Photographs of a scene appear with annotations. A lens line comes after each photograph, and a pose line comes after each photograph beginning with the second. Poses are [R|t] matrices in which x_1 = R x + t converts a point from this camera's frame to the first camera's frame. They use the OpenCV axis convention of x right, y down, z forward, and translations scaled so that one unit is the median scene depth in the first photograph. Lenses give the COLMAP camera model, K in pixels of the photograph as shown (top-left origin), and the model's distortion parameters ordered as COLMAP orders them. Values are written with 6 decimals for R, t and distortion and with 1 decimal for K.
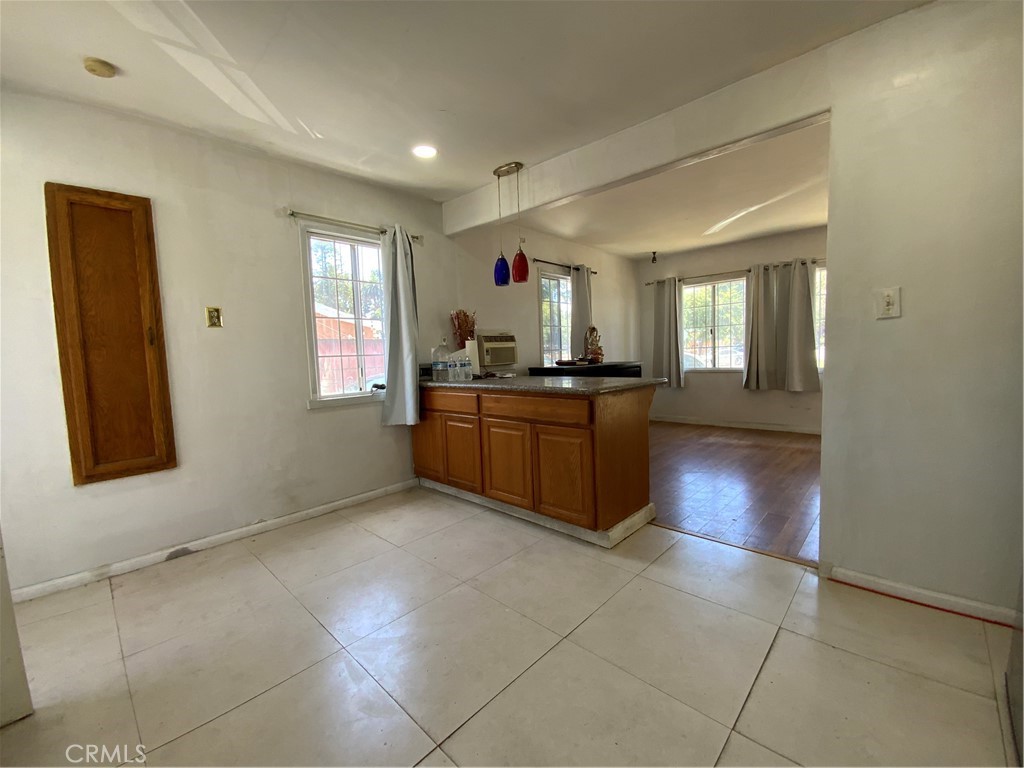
lens RADIAL K [[416.2, 0, 512.0], [0, 416.2, 384.0], [0, 0, 1]] dist [0.026842, -0.022871]
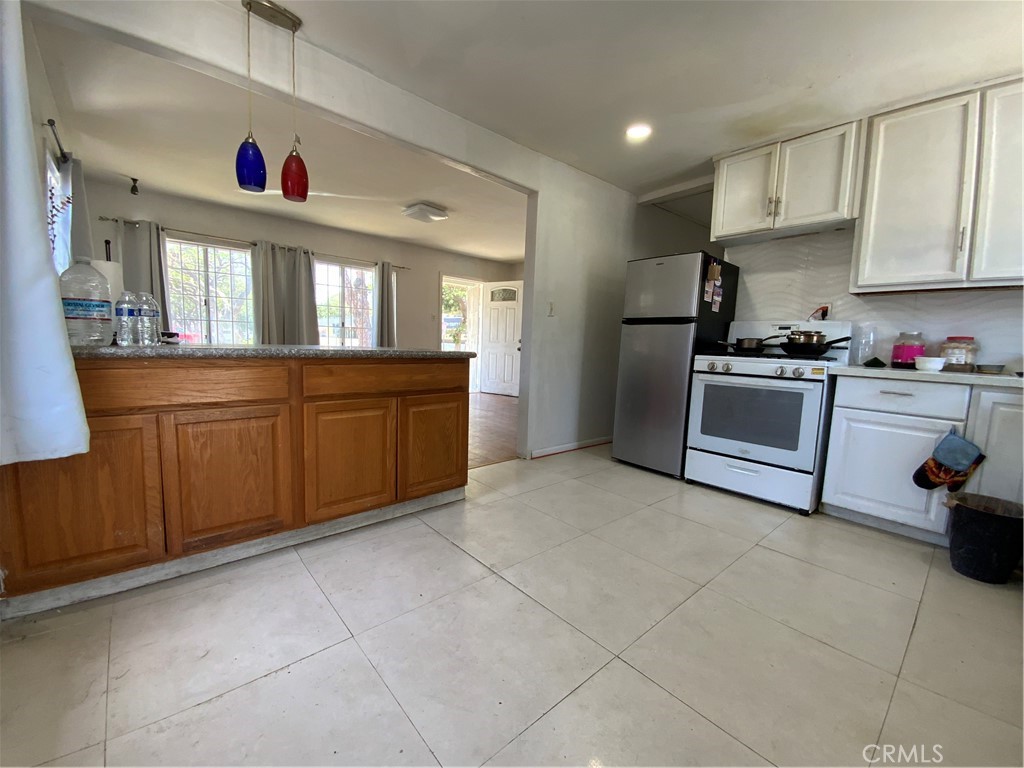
lens RADIAL K [[416.2, 0, 512.0], [0, 416.2, 384.0], [0, 0, 1]] dist [0.026842, -0.022871]
pose [[0.084297, -0.062113, 0.994503, -0.658615], [0.034782, 0.997630, 0.059361, 0.024595], [-0.995833, 0.029587, 0.086258, 0.613532]]
